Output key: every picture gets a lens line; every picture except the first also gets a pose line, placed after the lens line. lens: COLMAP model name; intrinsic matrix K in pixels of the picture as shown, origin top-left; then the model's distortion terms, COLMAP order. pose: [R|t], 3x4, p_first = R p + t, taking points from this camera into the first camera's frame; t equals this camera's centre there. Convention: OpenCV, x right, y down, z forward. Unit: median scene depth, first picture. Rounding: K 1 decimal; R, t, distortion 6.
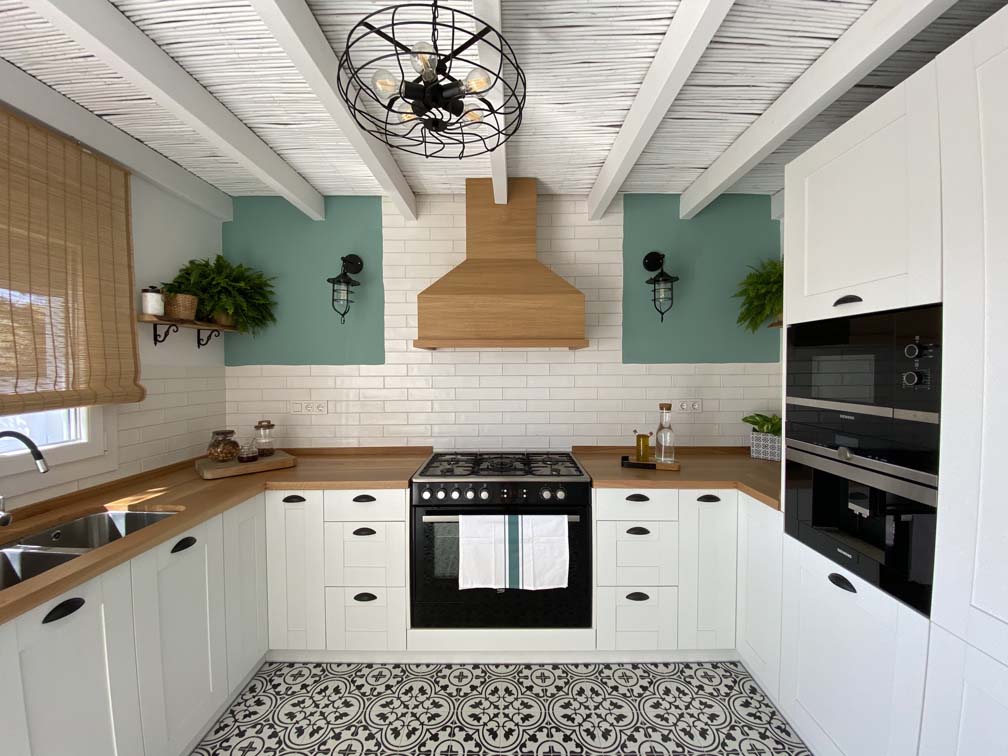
lens RADIAL K [[415.3, 0, 509.4], [0, 415.3, 378.5], [0, 0, 1]] dist [0.002721, -0.000521]
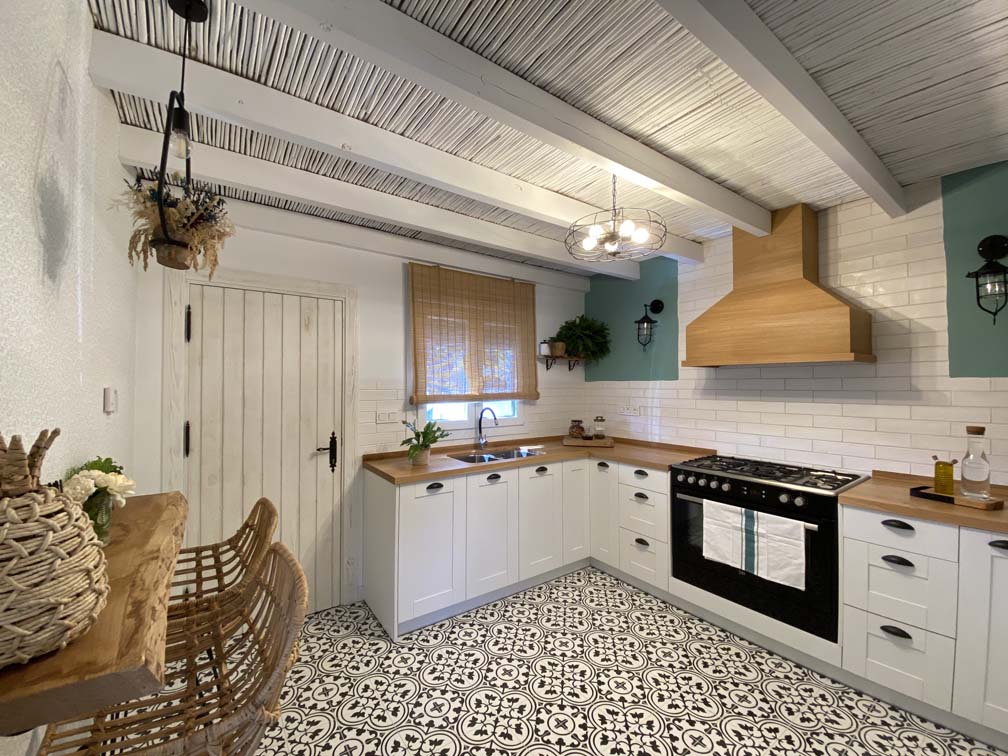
lens RADIAL K [[415.3, 0, 501.5], [0, 415.3, 380.6], [0, 0, 1]] dist [0.002721, -0.000521]
pose [[0.581550, -0.004749, -0.813497, 0.543323], [-0.021464, 0.999545, -0.021179, 0.008493], [0.813227, 0.029777, 0.581184, -0.249229]]
